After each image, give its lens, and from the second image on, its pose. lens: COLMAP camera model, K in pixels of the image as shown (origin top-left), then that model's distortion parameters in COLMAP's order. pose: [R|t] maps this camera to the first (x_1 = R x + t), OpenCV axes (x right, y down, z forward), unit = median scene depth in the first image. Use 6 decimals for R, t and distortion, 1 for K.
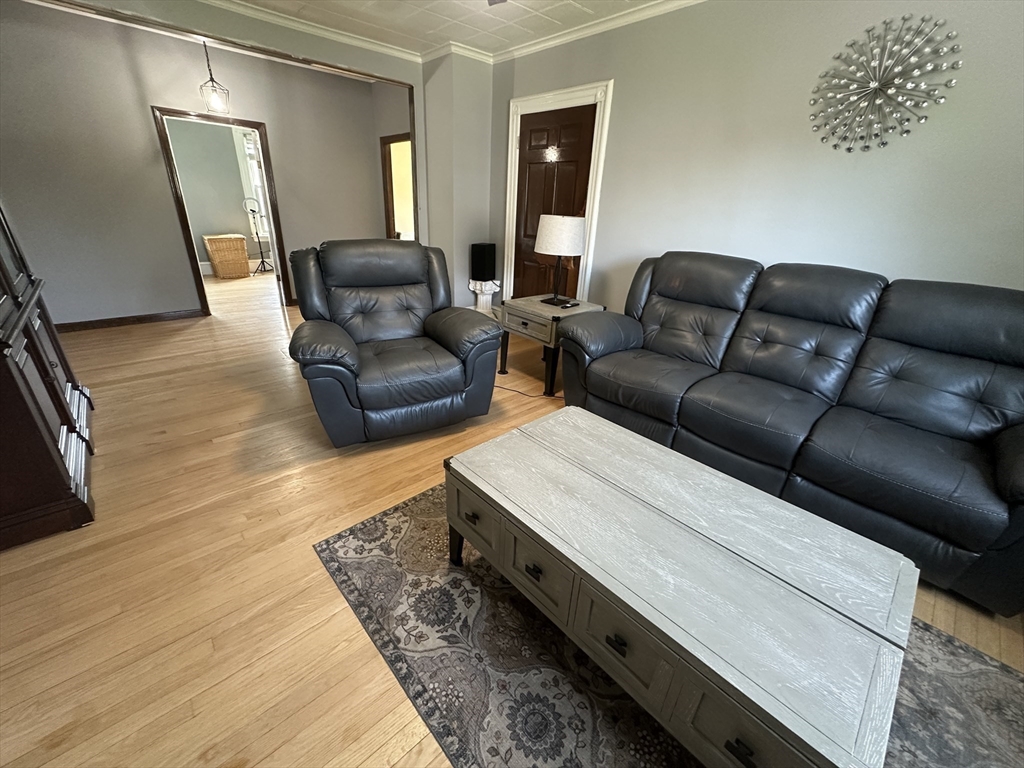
lens RADIAL K [[411.2, 0, 512.3], [0, 411.2, 381.7], [0, 0, 1]] dist [-0.002343, 0.001267]
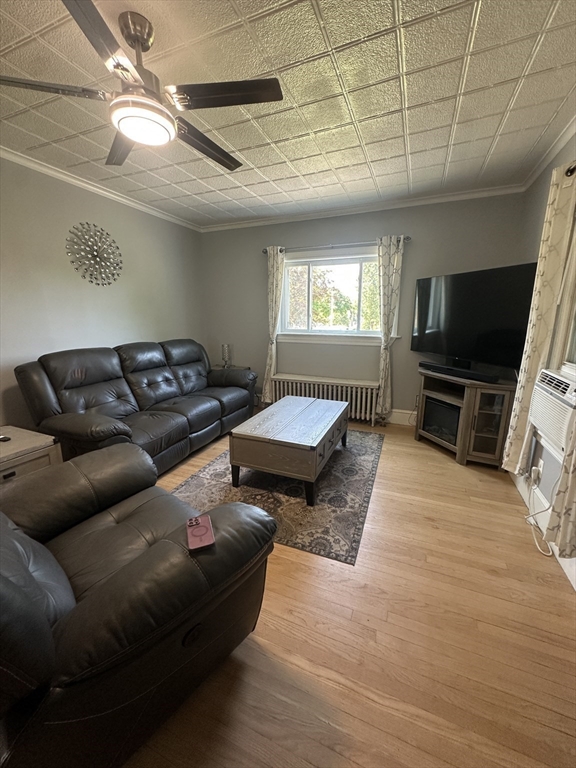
lens RADIAL K [[308.4, 0, 287.6], [0, 308.4, 384.4], [0, 0, 1]] dist [-0.002343, 0.001267]
pose [[-0.418048, -0.247057, 0.874184, -1.160232], [0.348709, 0.844944, 0.405551, -0.616231], [-0.838831, 0.474376, -0.267076, 1.190285]]
